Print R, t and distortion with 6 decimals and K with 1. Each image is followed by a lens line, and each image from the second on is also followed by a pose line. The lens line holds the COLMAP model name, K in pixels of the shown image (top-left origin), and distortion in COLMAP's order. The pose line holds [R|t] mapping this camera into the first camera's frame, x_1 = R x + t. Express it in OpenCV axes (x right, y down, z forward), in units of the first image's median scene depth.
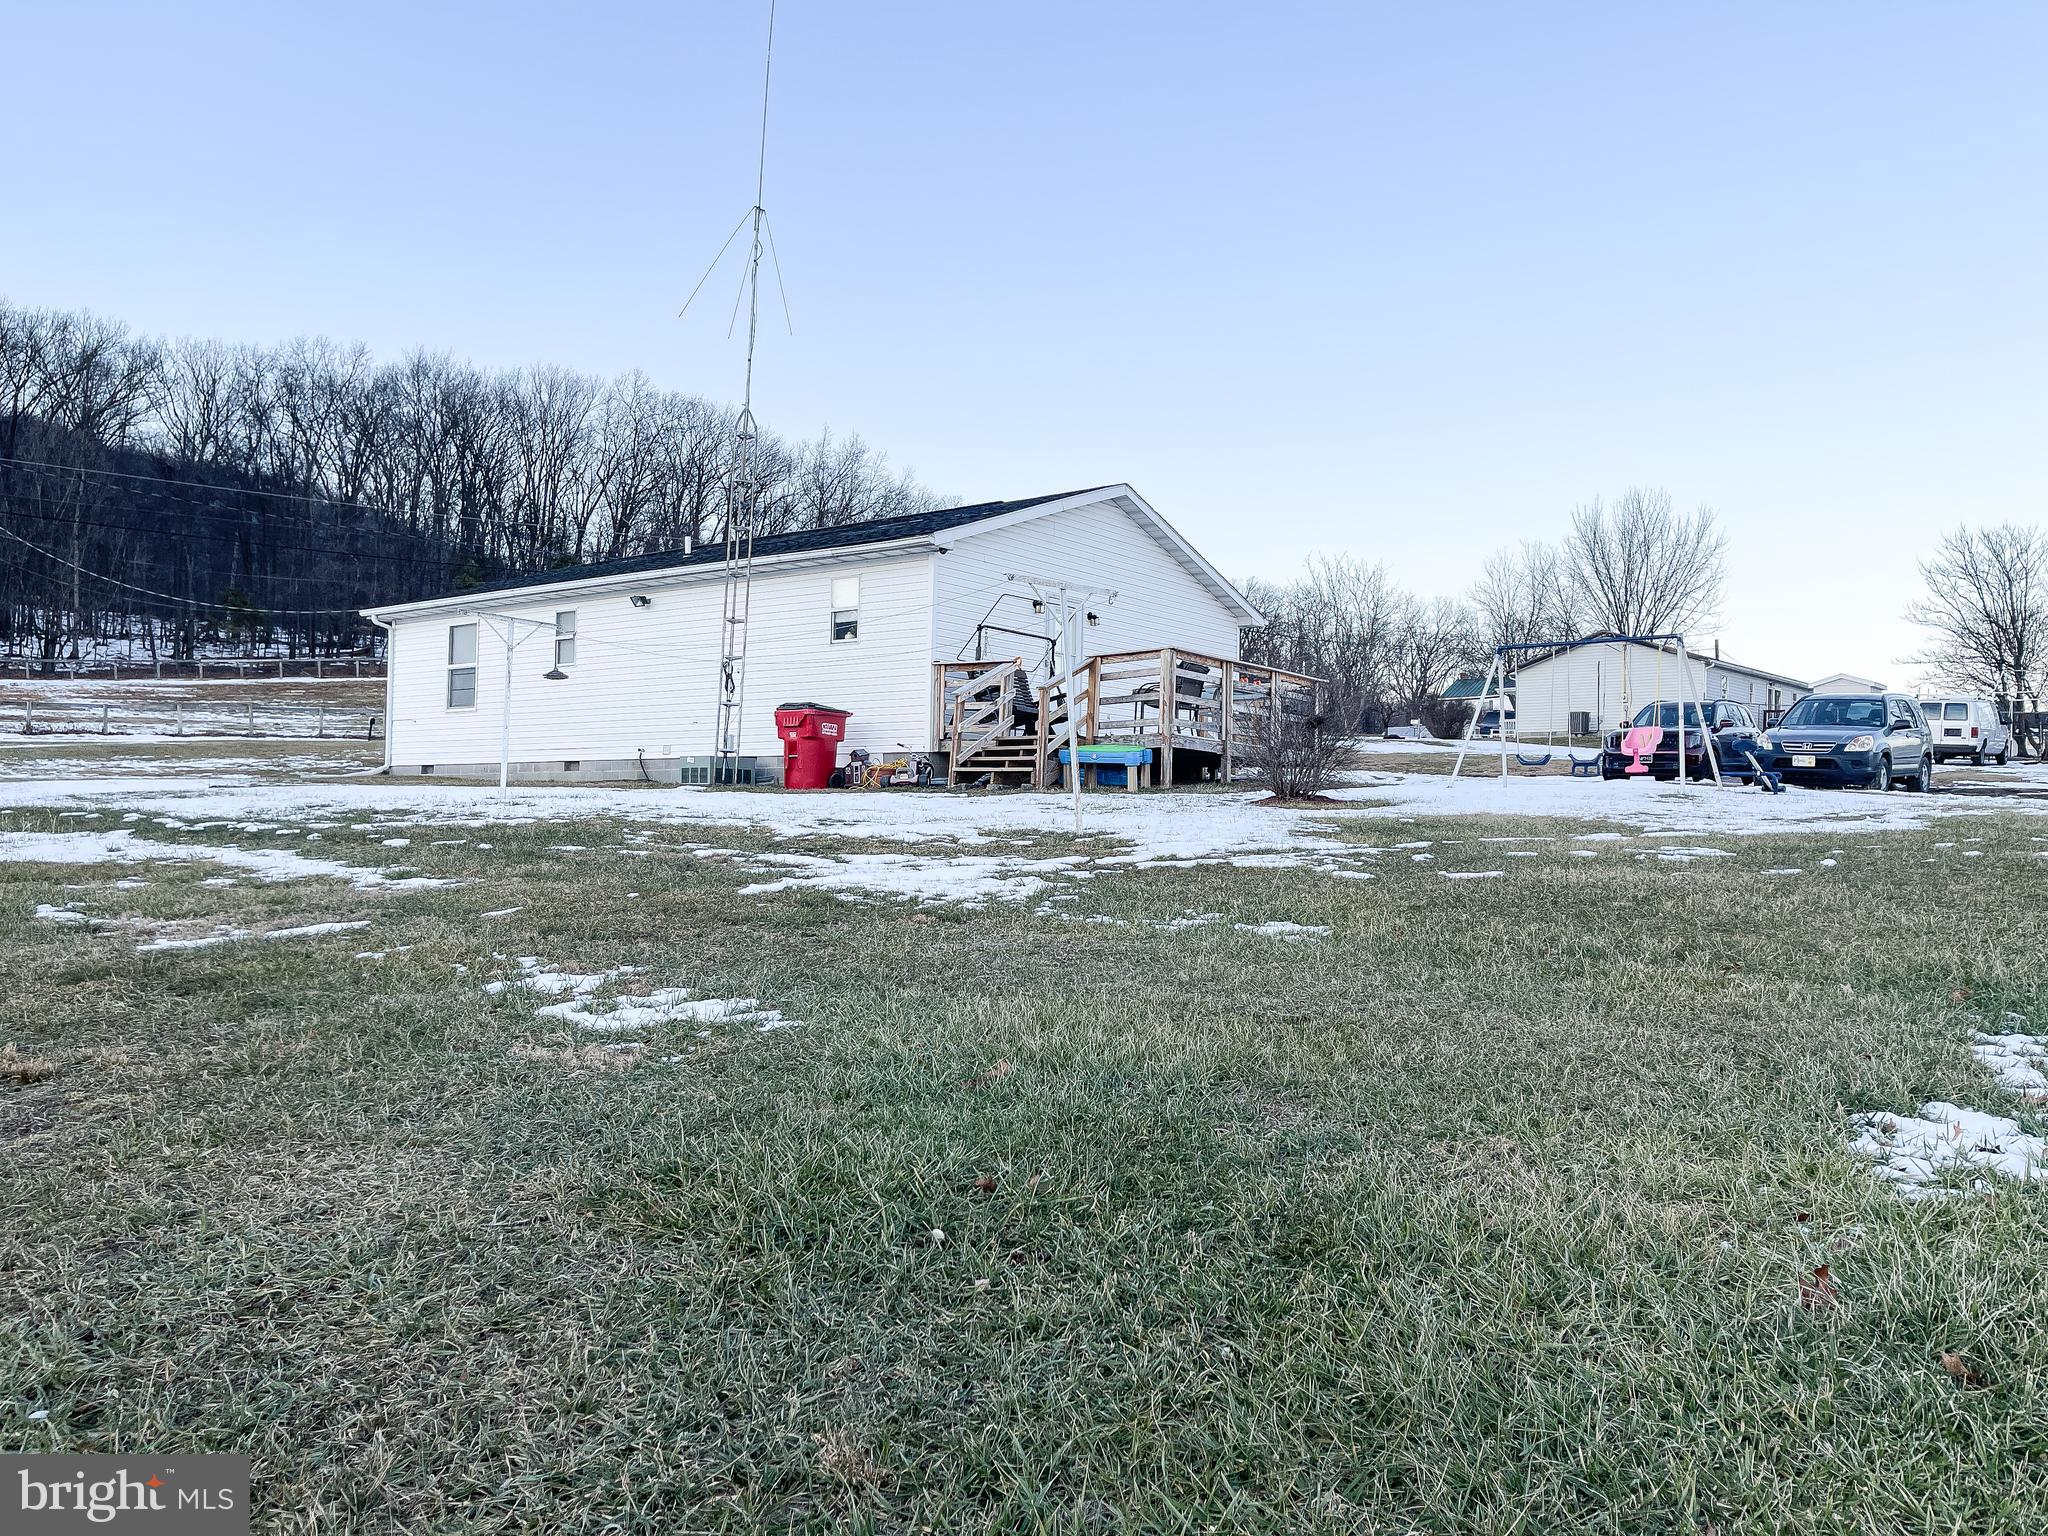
lens RADIAL K [[1533.7, 0, 1025.7], [0, 1533.7, 777.2], [0, 0, 1]] dist [0.065444, -0.083553]
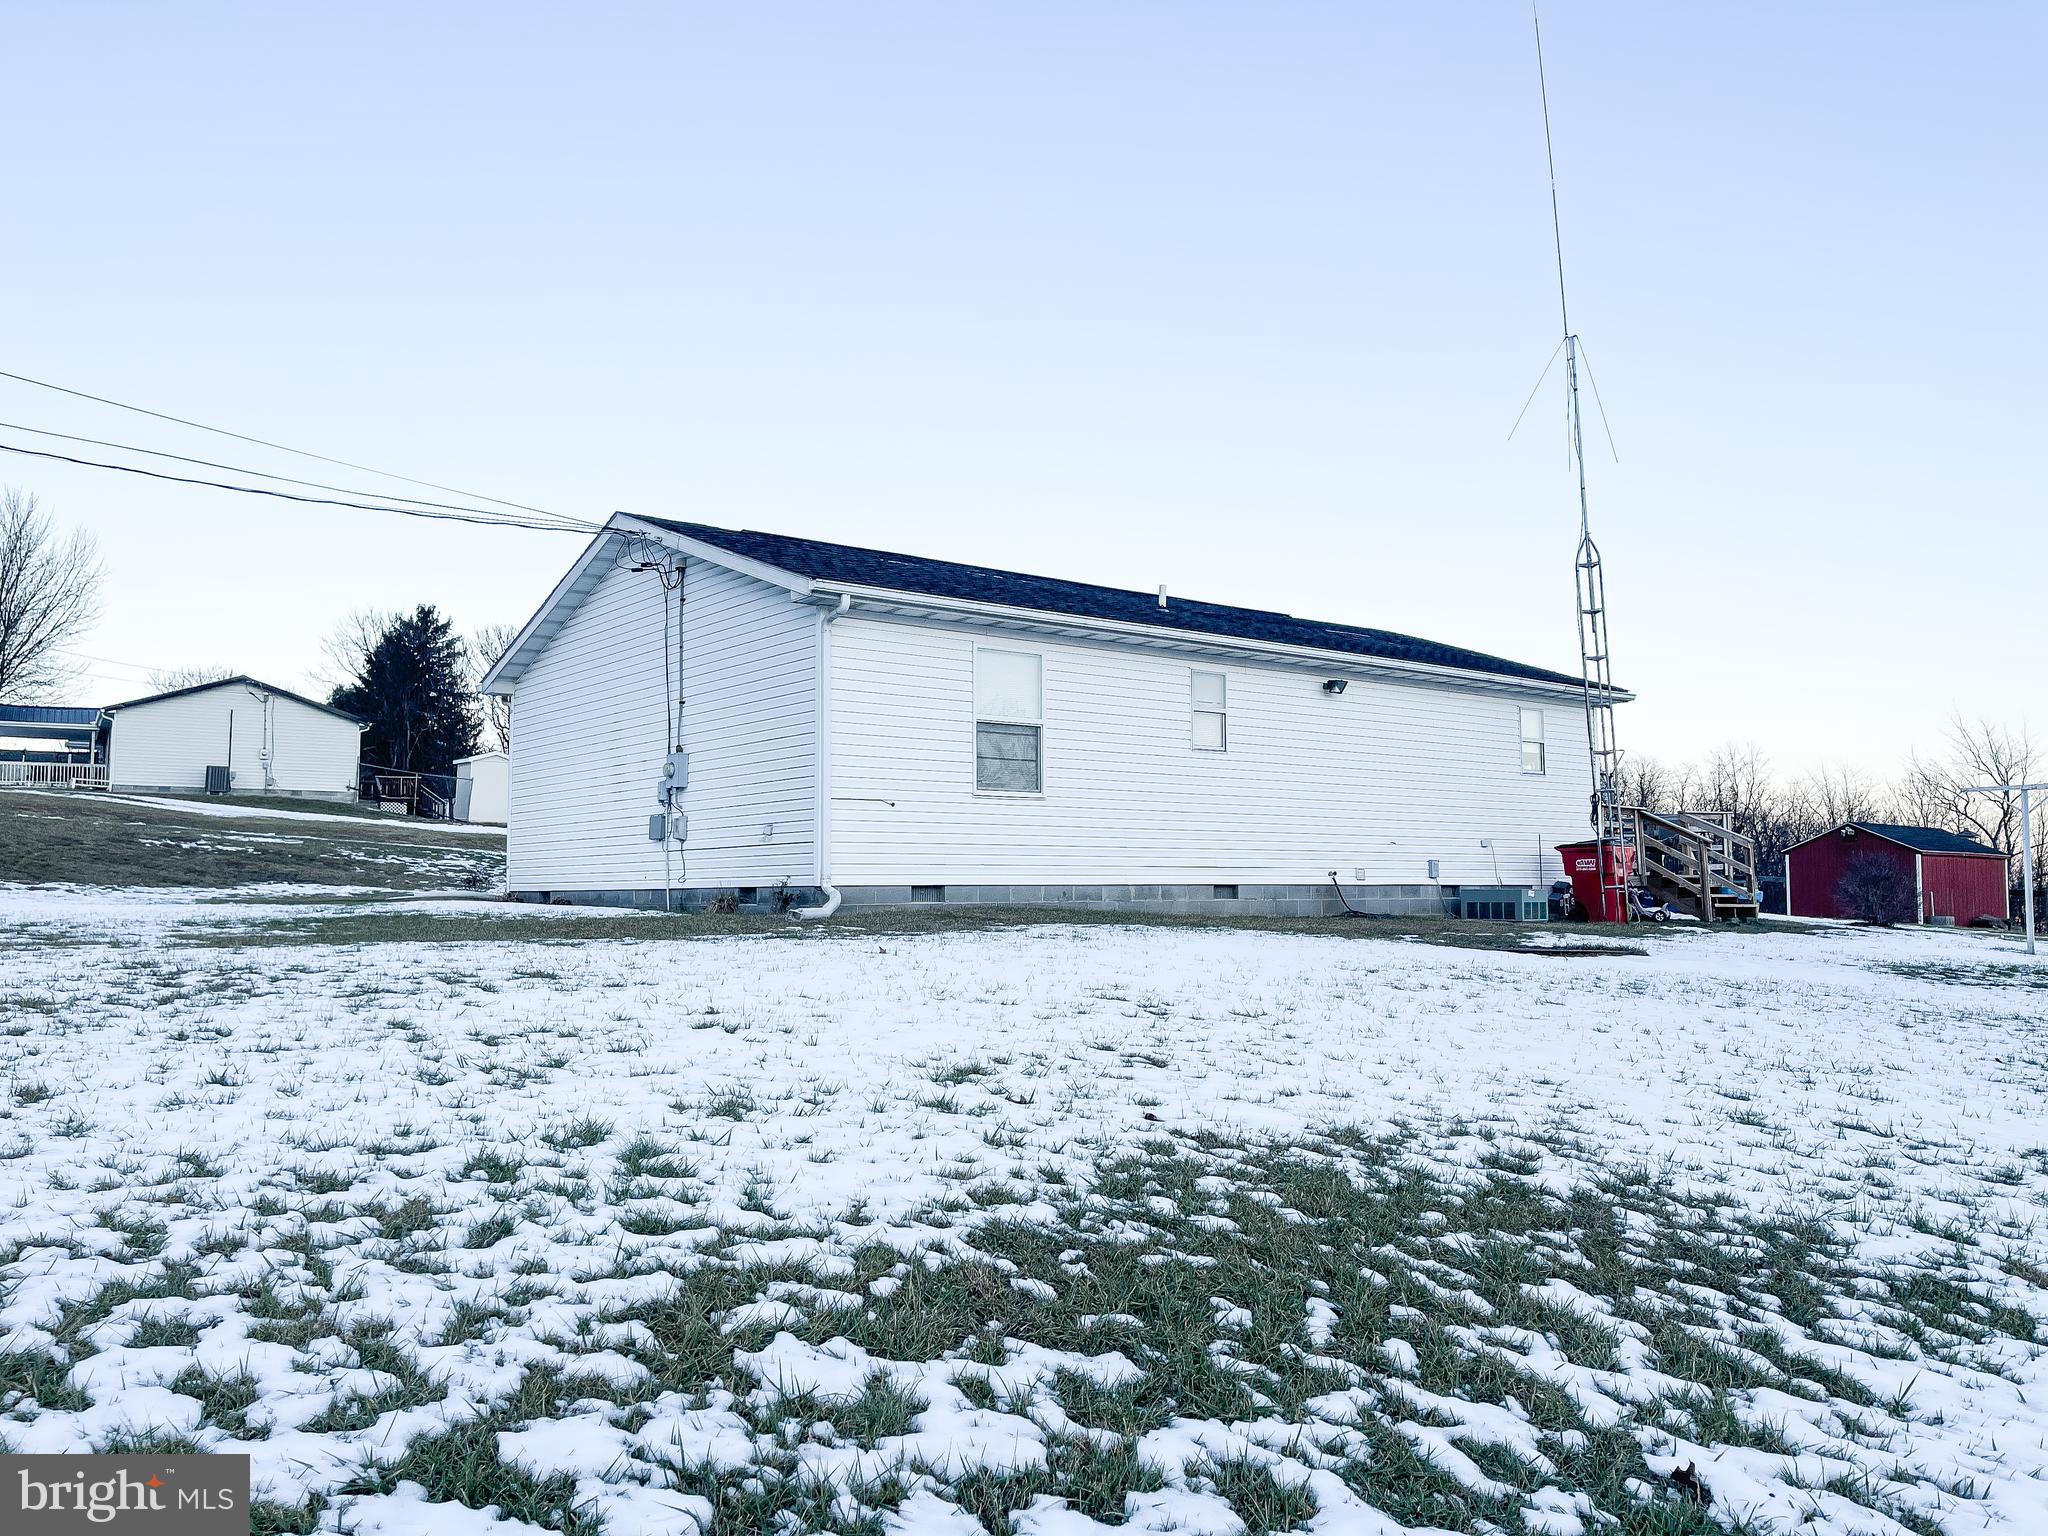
lens RADIAL K [[1533.7, 0, 1023.4], [0, 1533.7, 768.3], [0, 0, 1]] dist [0.065444, -0.083553]
pose [[0.272637, 0.066990, 0.959782, -1.054711], [-0.021968, 0.997746, -0.063400, -0.018001], [-0.961866, -0.003800, 0.273494, 0.935187]]
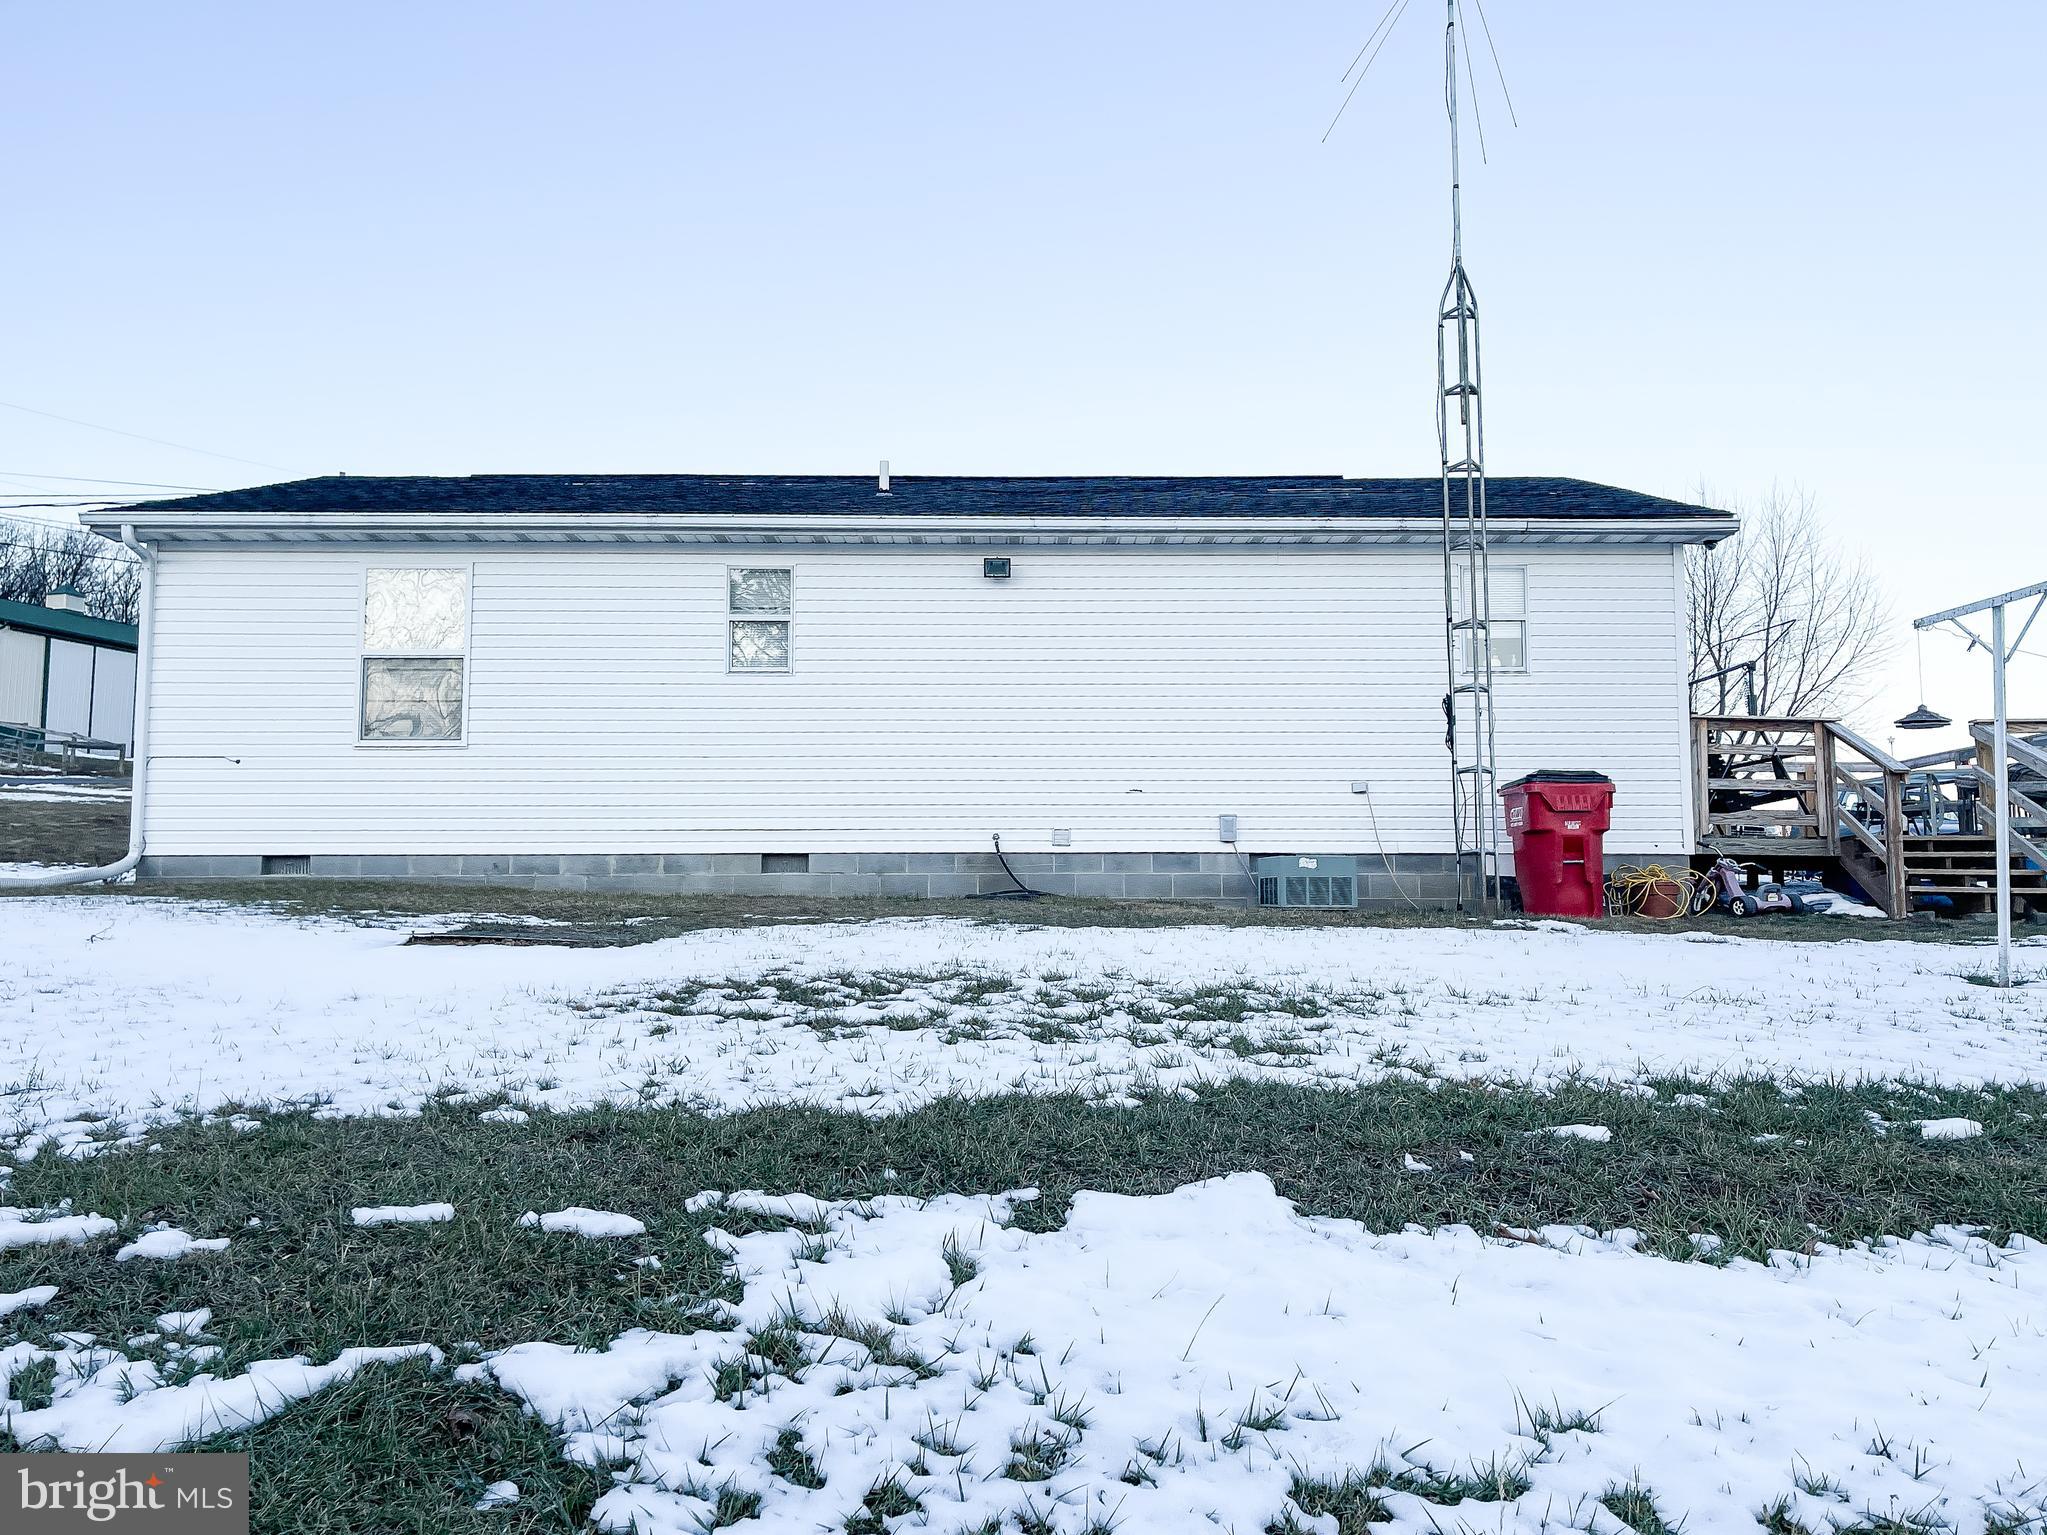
lens RADIAL K [[1453.5, 0, 1024.3], [0, 1453.5, 757.0], [0, 0, 1]] dist [0.028607, 0.002032]
pose [[0.798871, 0.031914, 0.600655, -0.554057], [-0.009072, 0.999117, -0.041019, -0.025086], [-0.601434, 0.027319, 0.798455, 0.577244]]
